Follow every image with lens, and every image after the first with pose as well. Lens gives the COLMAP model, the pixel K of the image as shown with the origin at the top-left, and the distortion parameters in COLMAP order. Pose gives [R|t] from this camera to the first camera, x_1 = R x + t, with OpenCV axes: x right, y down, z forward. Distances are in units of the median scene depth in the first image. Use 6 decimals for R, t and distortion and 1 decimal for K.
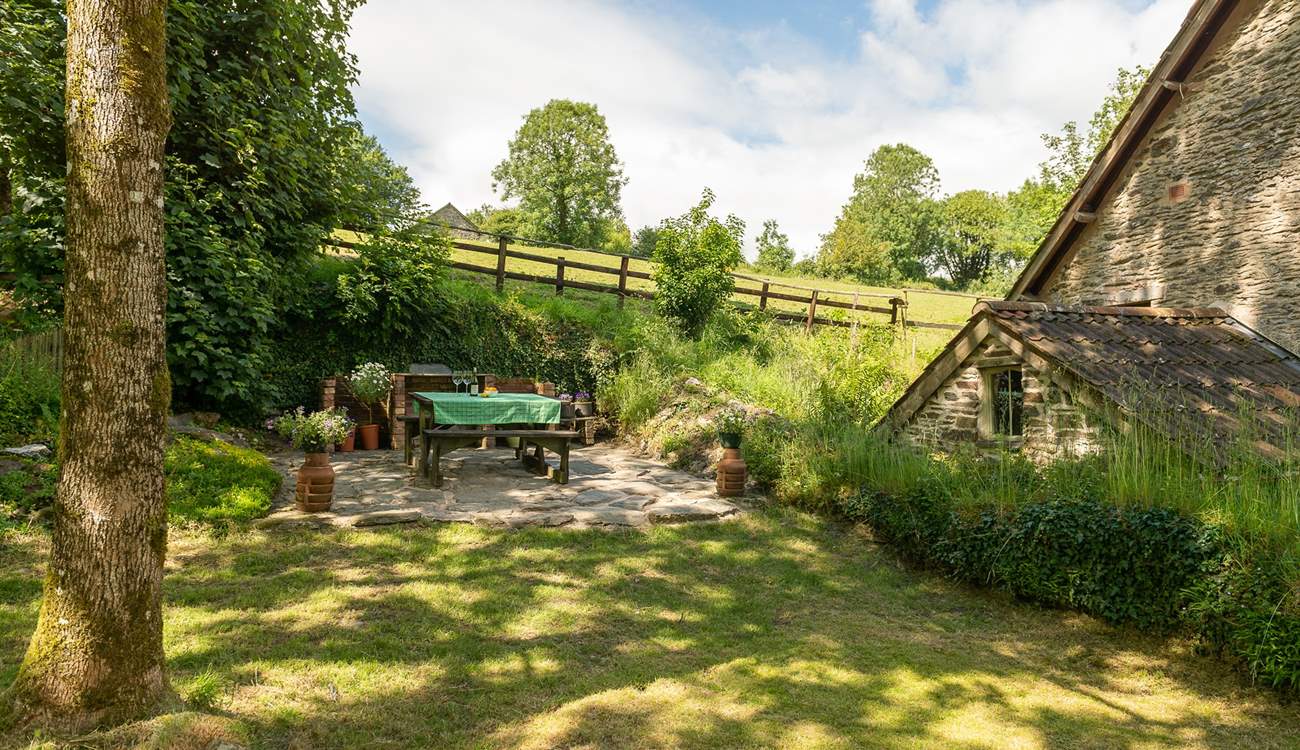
lens RADIAL K [[888.1, 0, 650.0], [0, 888.1, 375.0], [0, 0, 1]] dist [0.003155, -0.001145]
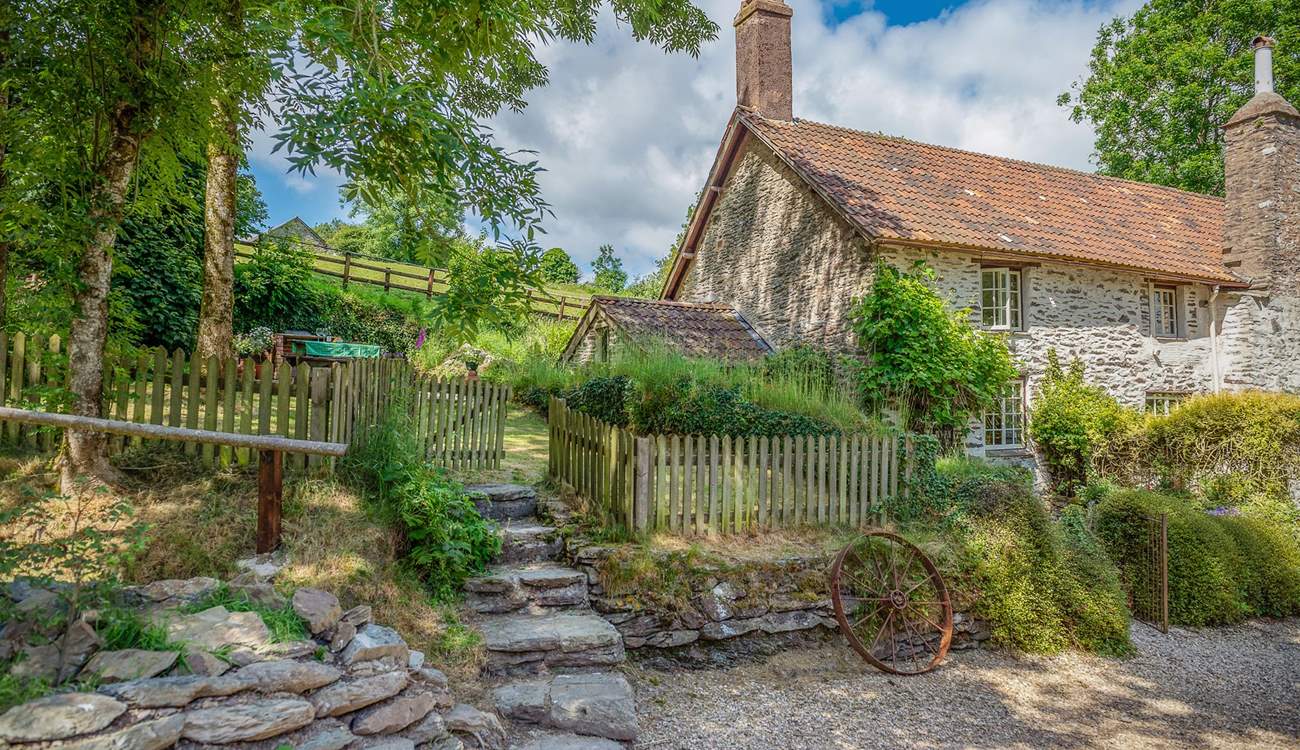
lens RADIAL K [[888.1, 0, 650.0], [0, 888.1, 375.0], [0, 0, 1]] dist [0.003155, -0.001145]
pose [[0.986321, 0.018075, 0.163844, 0.102786], [-0.013968, 0.999559, -0.026187, 0.089312], [-0.164245, 0.023540, 0.986139, -0.602042]]
